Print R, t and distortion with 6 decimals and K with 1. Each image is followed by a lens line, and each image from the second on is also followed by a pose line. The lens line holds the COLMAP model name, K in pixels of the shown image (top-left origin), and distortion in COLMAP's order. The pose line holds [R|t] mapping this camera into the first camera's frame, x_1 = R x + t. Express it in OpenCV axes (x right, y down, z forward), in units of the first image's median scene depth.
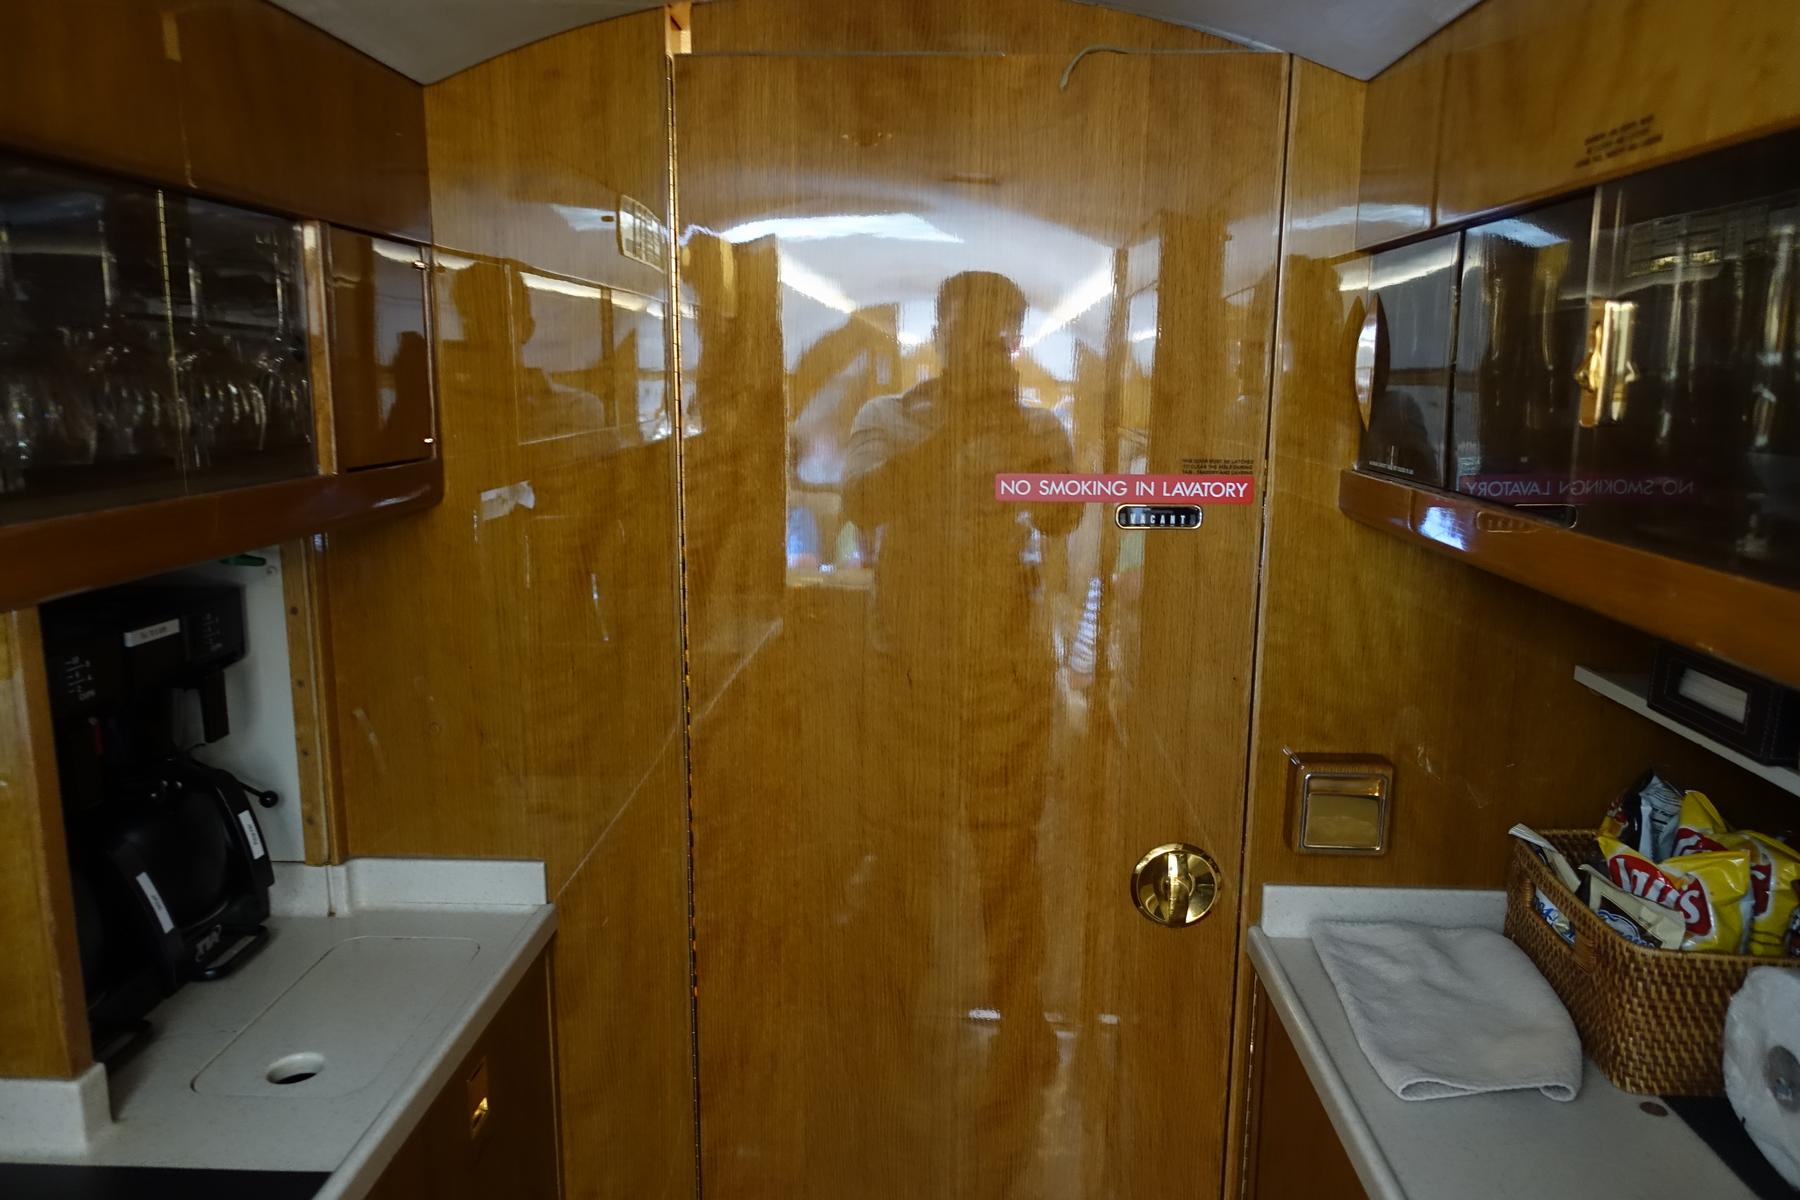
lens RADIAL K [[1232.3, 0, 902.4], [0, 1232.3, 594.4], [0, 0, 1]] dist [-0.000835, -0.002835]
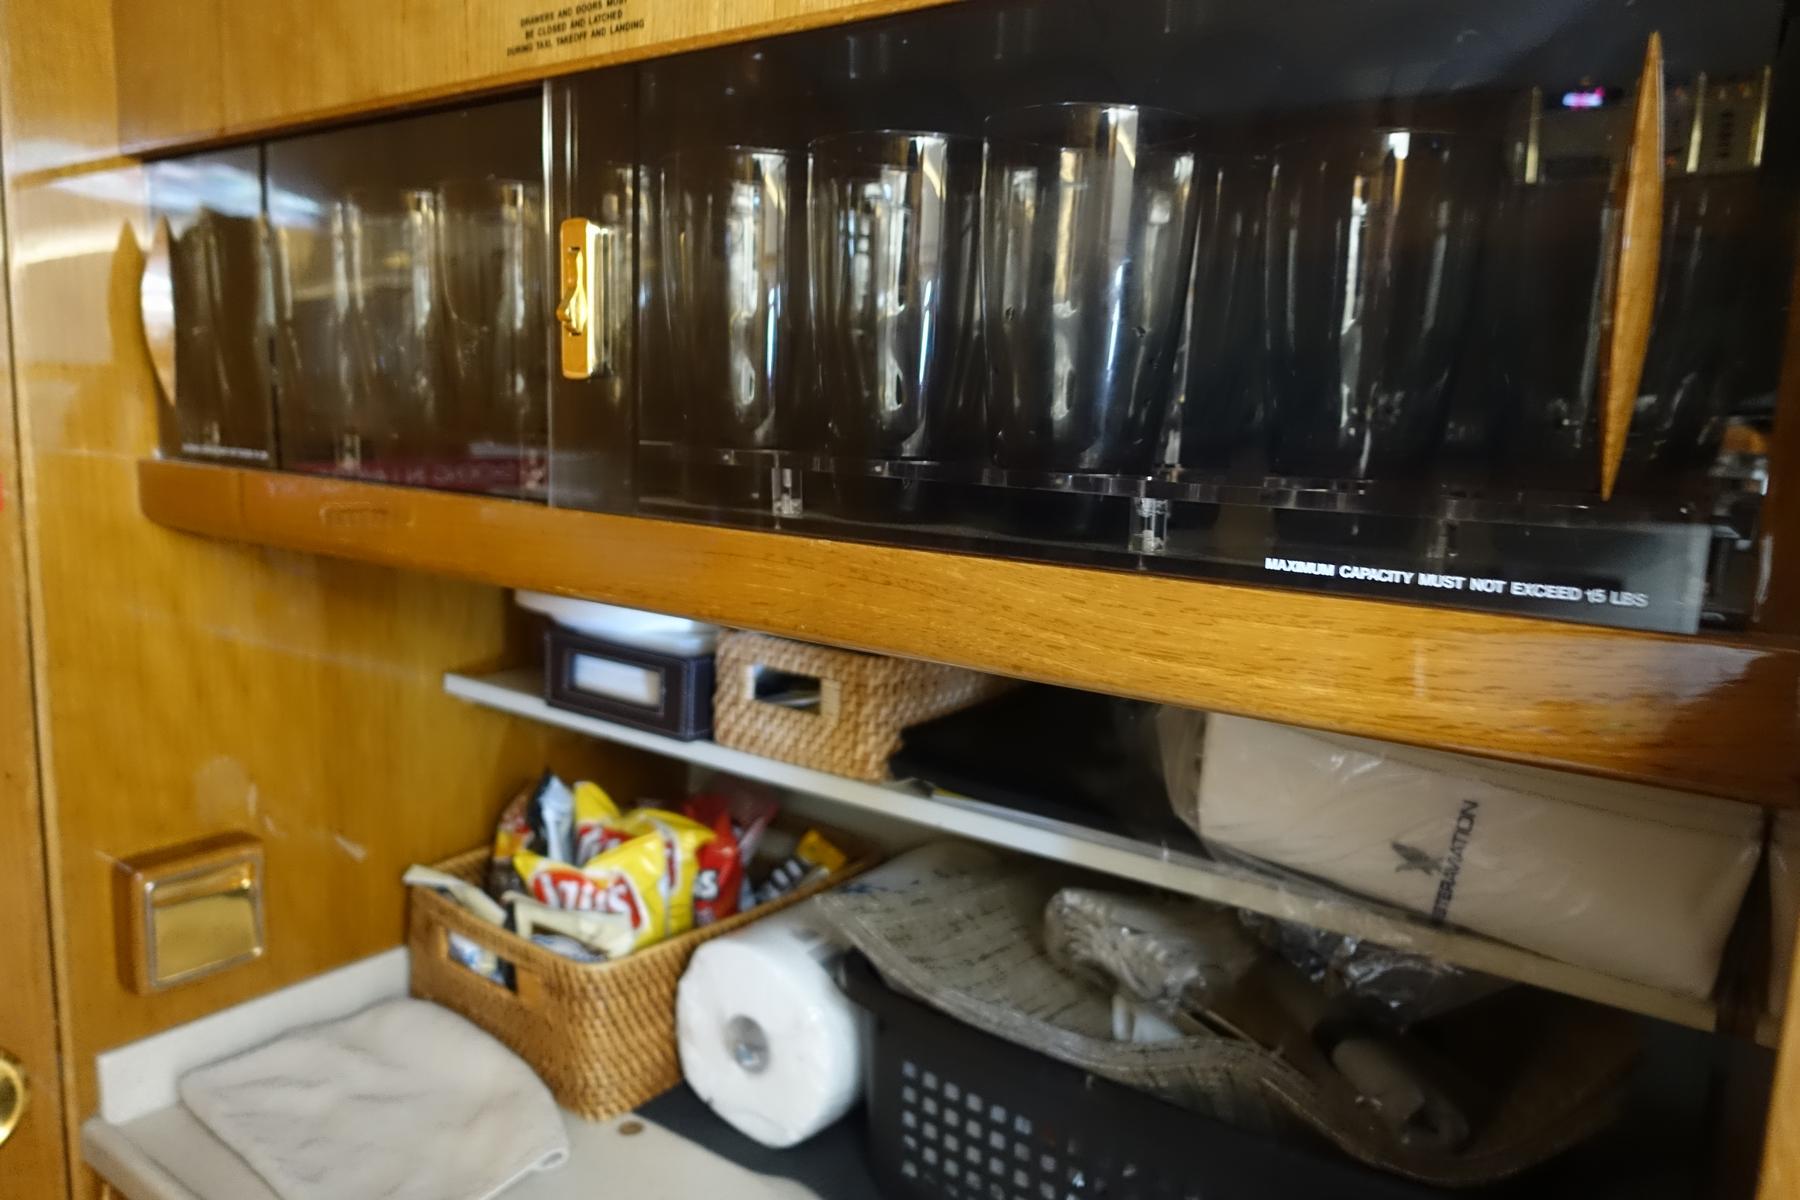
lens RADIAL K [[1232.3, 0, 892.2], [0, 1232.3, 609.5], [0, 0, 1]] dist [-0.000835, -0.002835]
pose [[0.543374, -0.113484, 0.831785, -0.015832], [0.114226, 0.991601, 0.060668, -0.007331], [-0.831683, 0.062046, 0.551773, 0.266410]]
